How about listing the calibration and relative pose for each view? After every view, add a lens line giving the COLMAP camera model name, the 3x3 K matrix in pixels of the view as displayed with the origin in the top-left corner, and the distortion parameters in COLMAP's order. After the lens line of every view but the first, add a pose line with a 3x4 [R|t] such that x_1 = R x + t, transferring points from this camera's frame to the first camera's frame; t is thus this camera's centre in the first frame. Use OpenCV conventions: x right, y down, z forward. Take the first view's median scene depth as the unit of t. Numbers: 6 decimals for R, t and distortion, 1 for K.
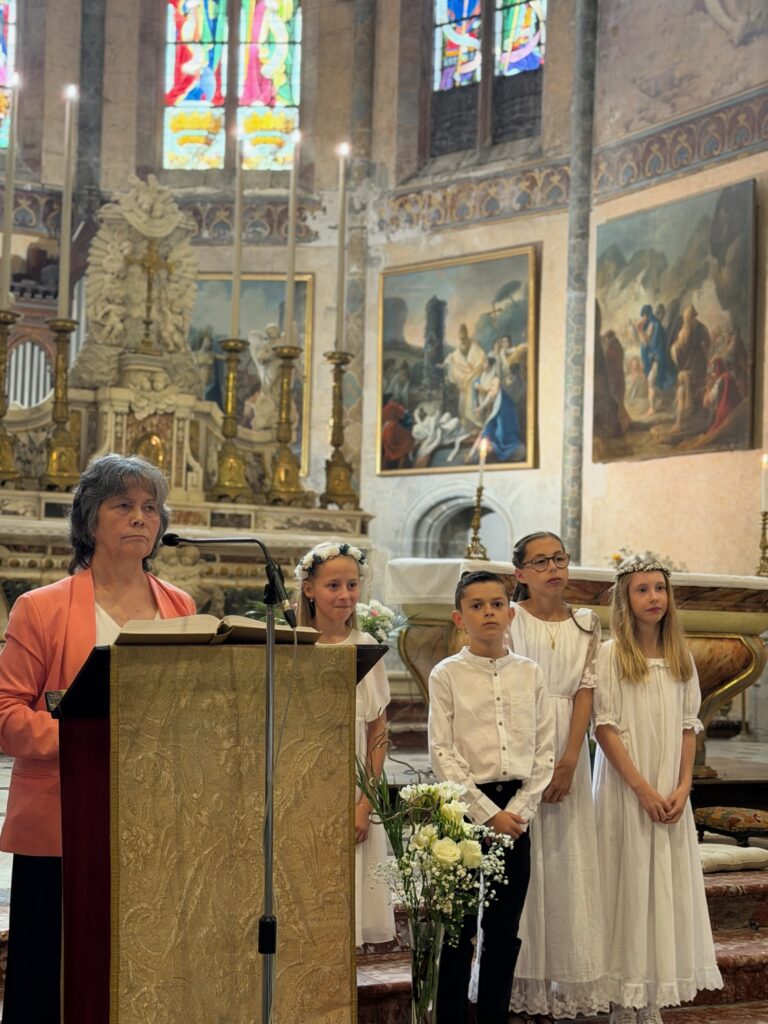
lens RADIAL K [[1716.0, 0, 384.0], [0, 1716.0, 512.0], [0, 0, 1]] dist [0.113062, -0.015254]
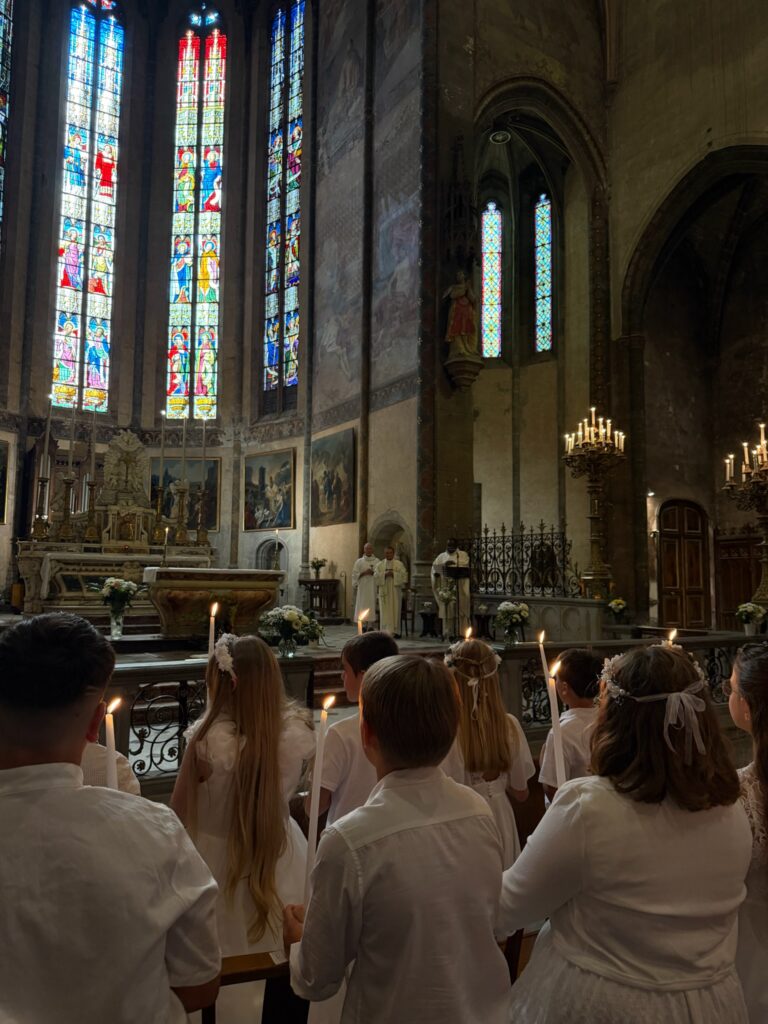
lens RADIAL K [[716.8, 0, 380.3], [0, 716.8, 512.0], [0, 0, 1]] dist [0.155988, -0.296057]
pose [[0.998841, -0.015271, 0.045652, 0.170526], [0.016930, 0.999202, -0.036176, -0.008384], [-0.045063, 0.036907, 0.998302, -0.153320]]
